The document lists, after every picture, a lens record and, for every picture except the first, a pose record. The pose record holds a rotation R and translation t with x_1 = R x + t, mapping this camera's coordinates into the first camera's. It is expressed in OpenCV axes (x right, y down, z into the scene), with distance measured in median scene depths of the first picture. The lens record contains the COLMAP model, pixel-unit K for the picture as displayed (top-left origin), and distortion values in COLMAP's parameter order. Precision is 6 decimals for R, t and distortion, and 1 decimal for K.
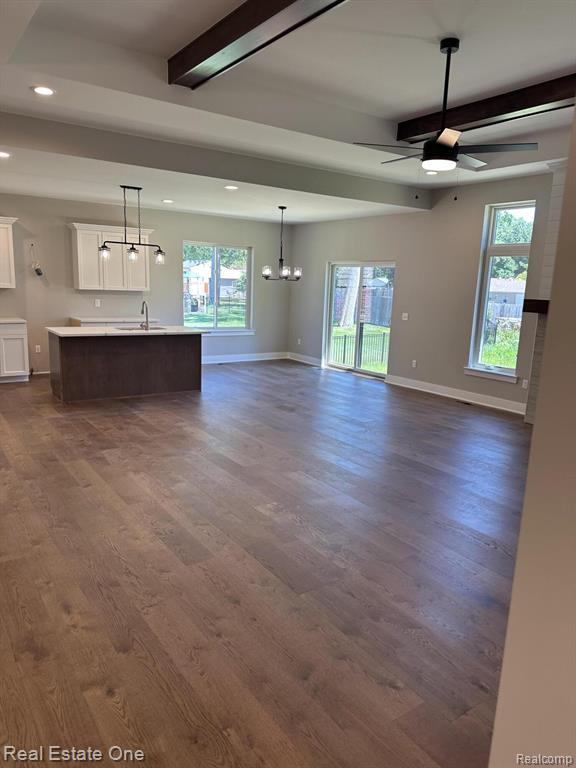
lens RADIAL K [[540.8, 0, 289.8], [0, 540.8, 387.3], [0, 0, 1]] dist [0.048607, -0.063316]
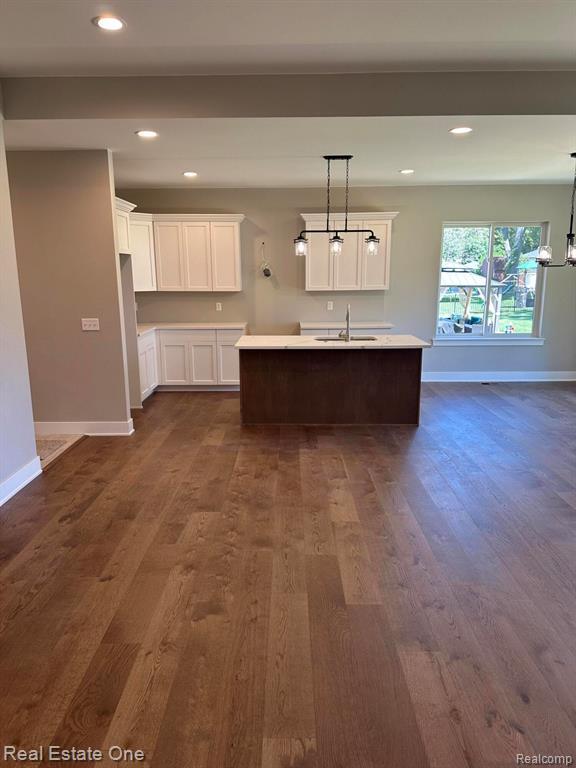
lens RADIAL K [[540.8, 0, 284.8], [0, 540.8, 379.2], [0, 0, 1]] dist [0.048607, -0.063316]
pose [[0.814465, 0.072126, -0.575712, 0.113541], [-0.076384, 0.996936, 0.016836, -0.059135], [0.575163, 0.030263, 0.817479, 0.328068]]
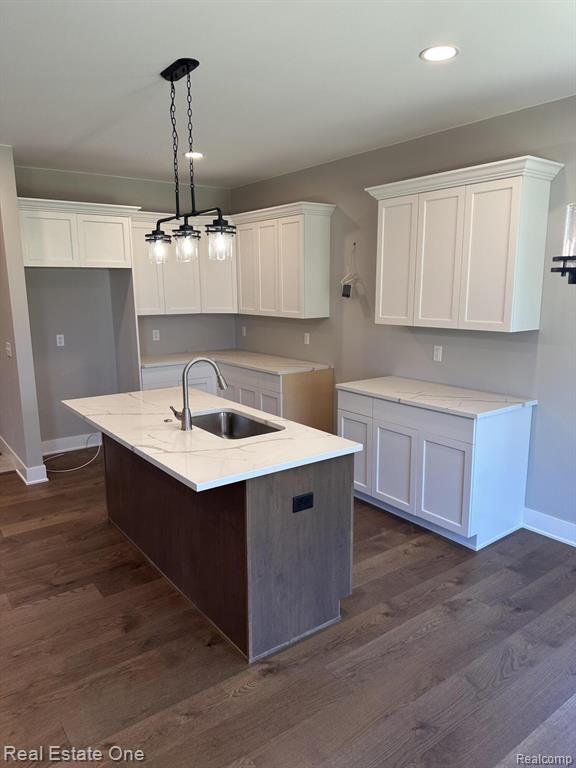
lens RADIAL K [[540.8, 0, 292.6], [0, 540.8, 387.3], [0, 0, 1]] dist [0.048607, -0.063316]
pose [[0.031893, 0.150143, -0.988150, 0.127669], [-0.186898, 0.972110, 0.141674, -0.211522], [0.981862, 0.180164, 0.059065, 1.075470]]
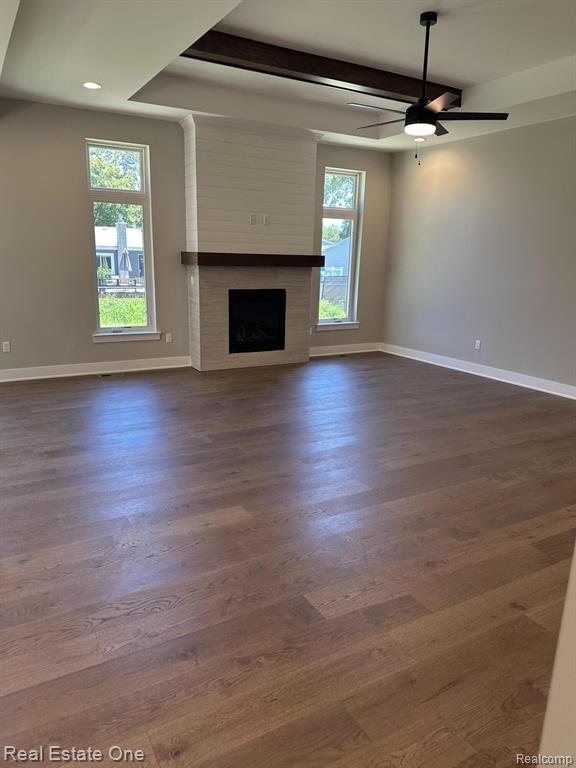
lens RADIAL K [[540.8, 0, 281.2], [0, 540.8, 384.1], [0, 0, 1]] dist [0.048607, -0.063316]
pose [[0.096341, -0.263976, 0.959706, -0.520519], [0.171912, 0.954114, 0.245180, -0.132616], [-0.980390, 0.141364, 0.137300, 0.667061]]
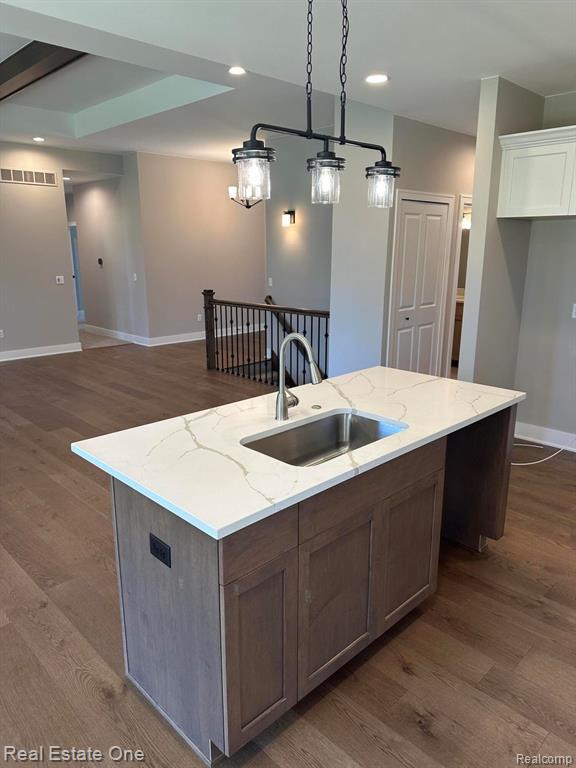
lens RADIAL K [[540.8, 0, 284.8], [0, 540.8, 386.4], [0, 0, 1]] dist [0.048607, -0.063316]
pose [[-0.986416, 0.004040, -0.164219, -0.216415], [-0.066825, 0.903373, 0.423618, -0.263555], [0.150062, 0.428838, -0.890831, 1.307459]]
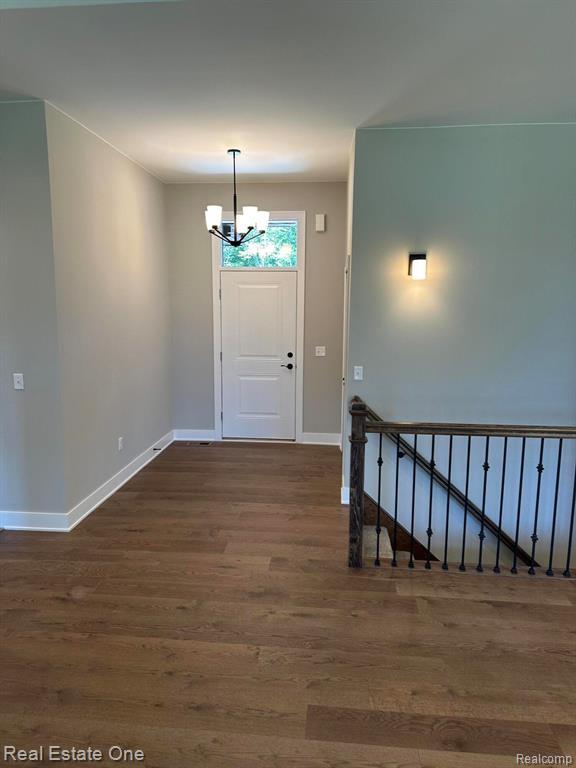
lens RADIAL K [[540.8, 0, 283.4], [0, 540.8, 384.3], [0, 0, 1]] dist [0.048607, -0.063316]
pose [[-0.650097, 0.075728, -0.756068, 0.157640], [-0.176698, 0.952678, 0.247352, -0.116904], [0.739021, 0.294399, -0.605952, 0.562888]]
